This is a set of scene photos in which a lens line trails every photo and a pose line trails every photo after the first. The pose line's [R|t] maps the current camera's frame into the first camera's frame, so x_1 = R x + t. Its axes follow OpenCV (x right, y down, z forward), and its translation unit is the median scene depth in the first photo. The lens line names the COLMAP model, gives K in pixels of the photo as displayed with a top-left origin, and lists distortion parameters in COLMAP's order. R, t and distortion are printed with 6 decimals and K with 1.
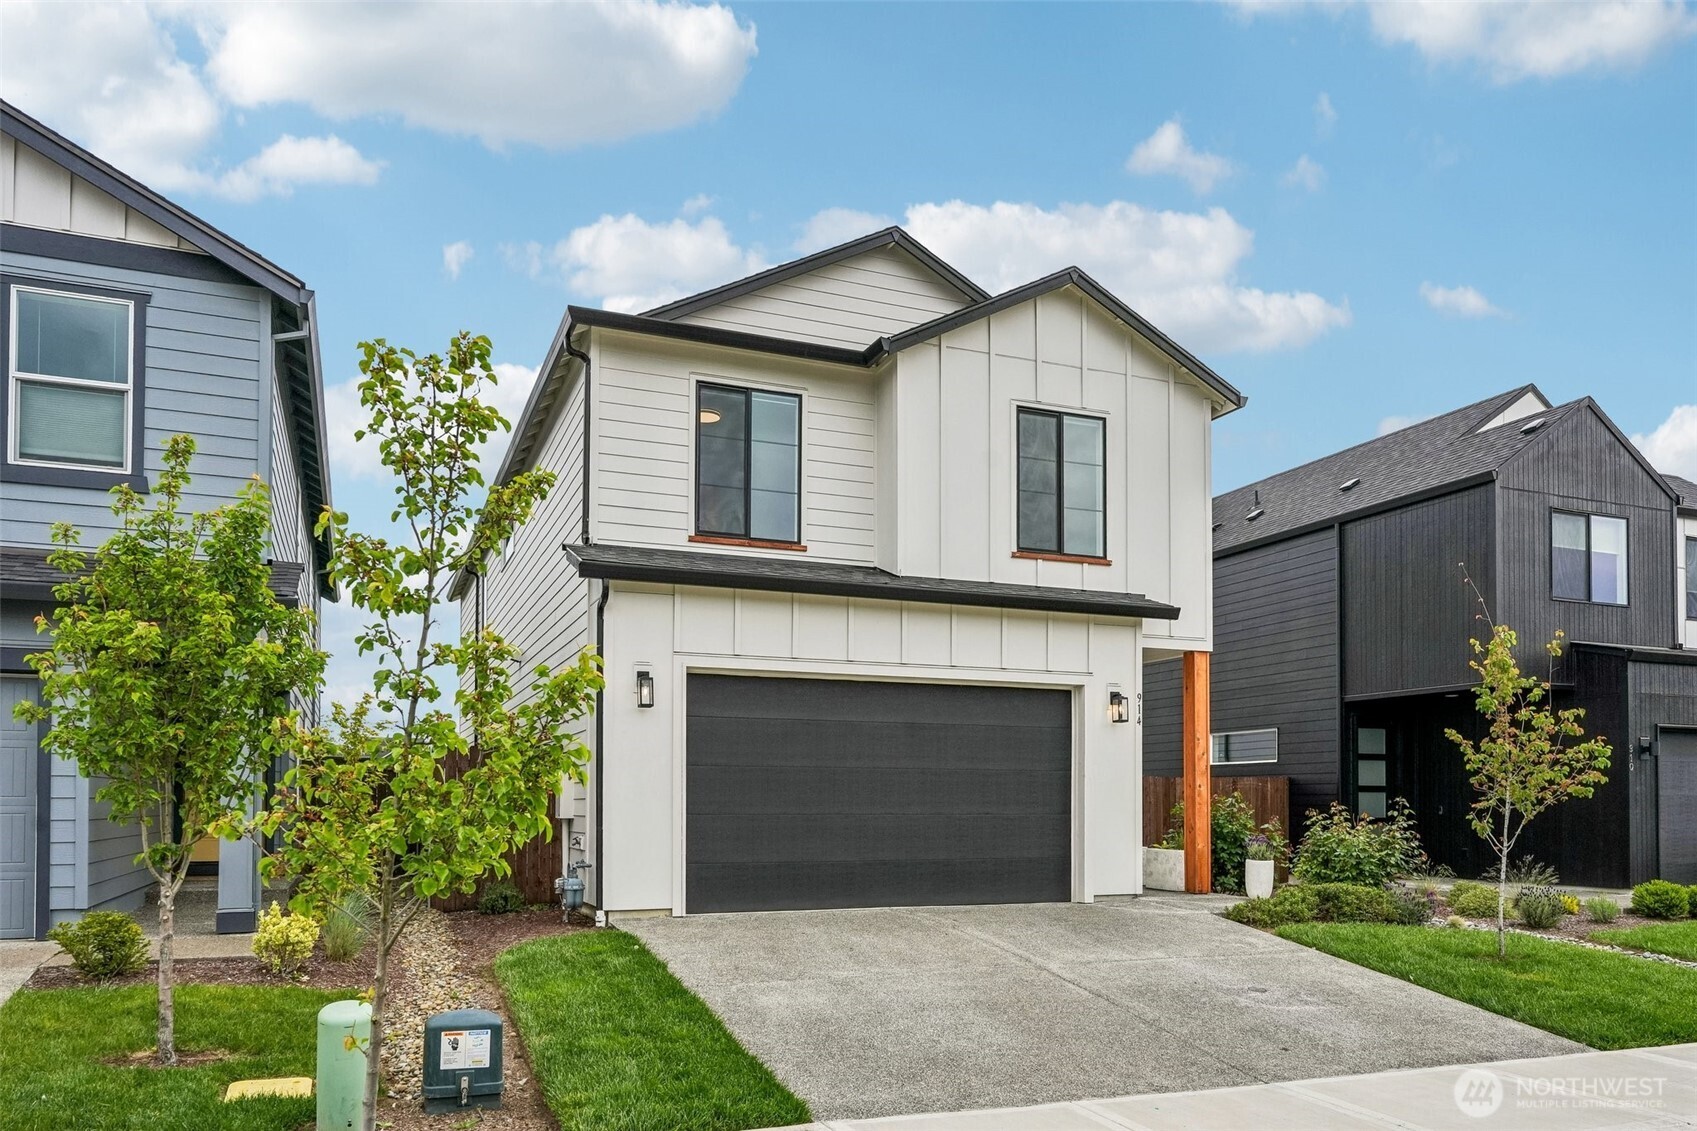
lens RADIAL K [[1160.0, 0, 847.3], [0, 1160.0, 558.2], [0, 0, 1]] dist [-0.000217, -0.002285]
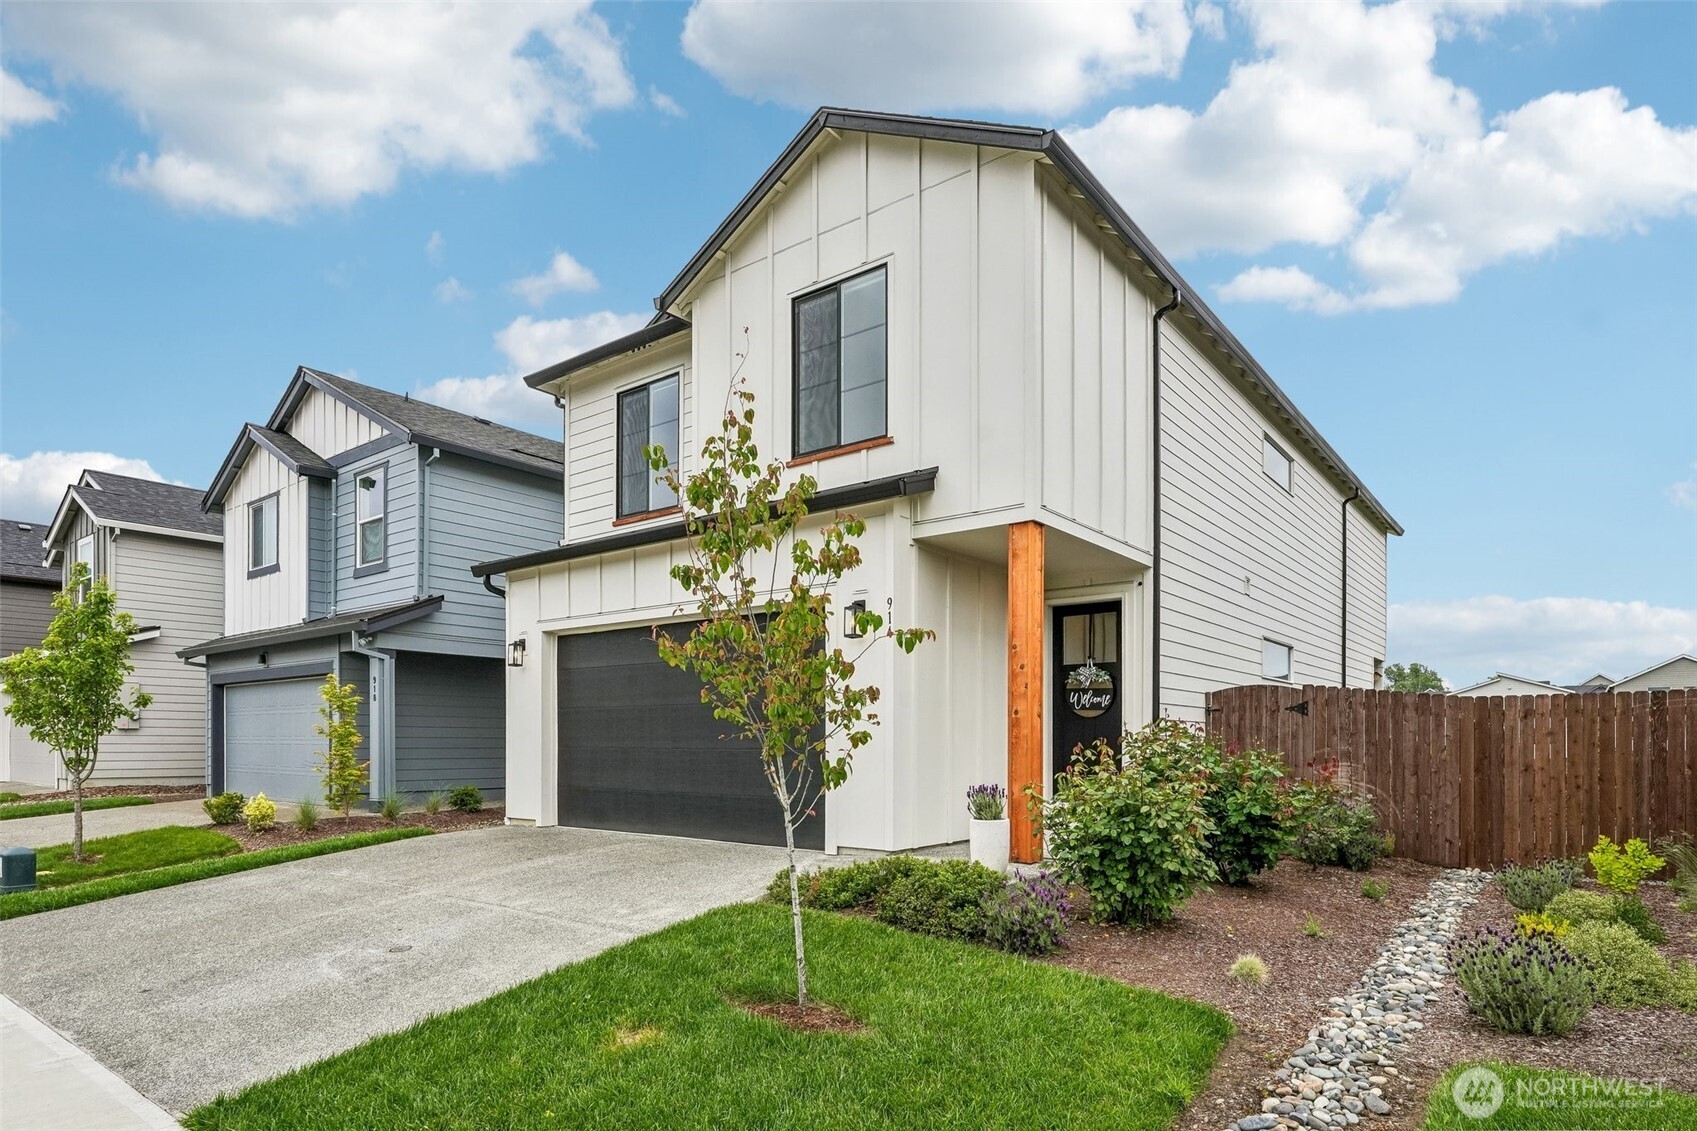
lens RADIAL K [[950.6, 0, 850.0], [0, 950.6, 590.6], [0, 0, 1]] dist [0.000397, 0.001125]
pose [[0.500352, -0.137942, -0.854763, 0.809520], [0.179437, 0.982314, -0.053490, 0.145356], [0.847024, -0.126612, 0.516255, 0.664652]]
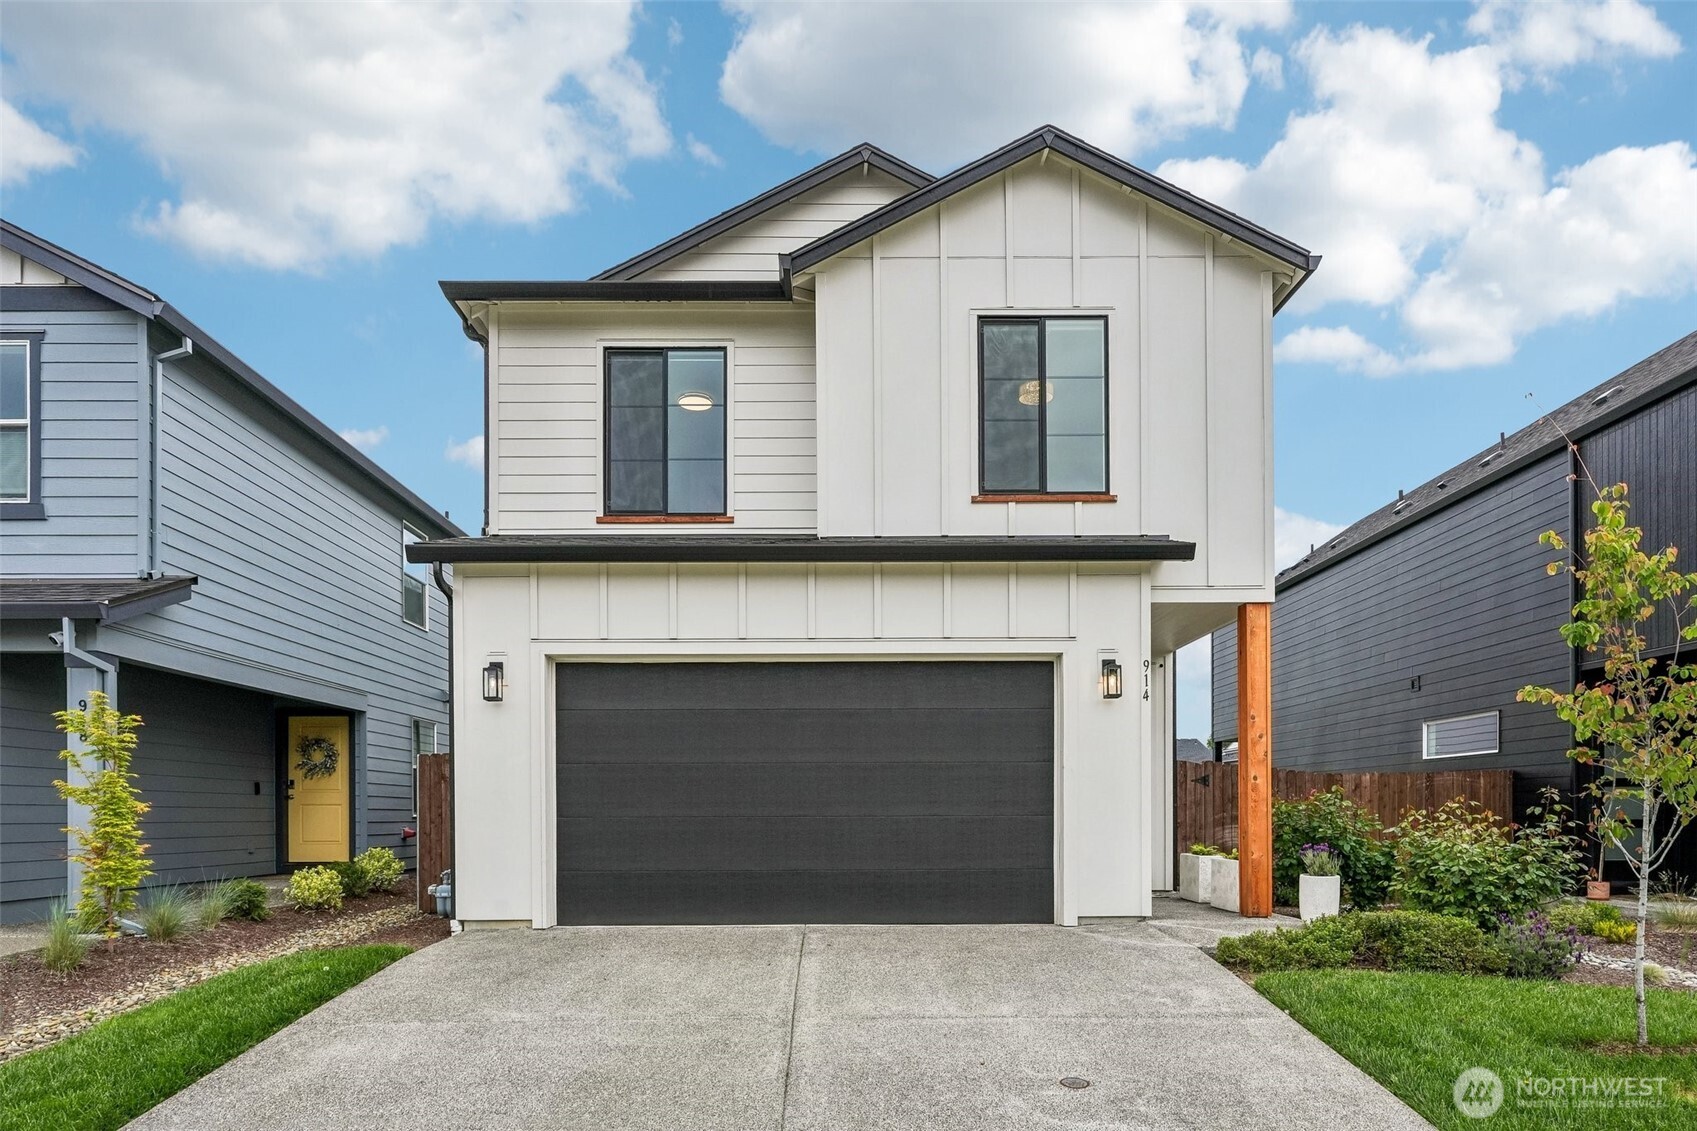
lens RADIAL K [[972.0, 0, 853.2], [0, 972.0, 676.6], [0, 0, 1]] dist [-0.003876, 0.001437]
pose [[0.931113, -0.058319, -0.360037, 0.310613], [0.082380, 0.995252, 0.051836, 0.080236], [0.355305, -0.077925, 0.931497, 0.337550]]
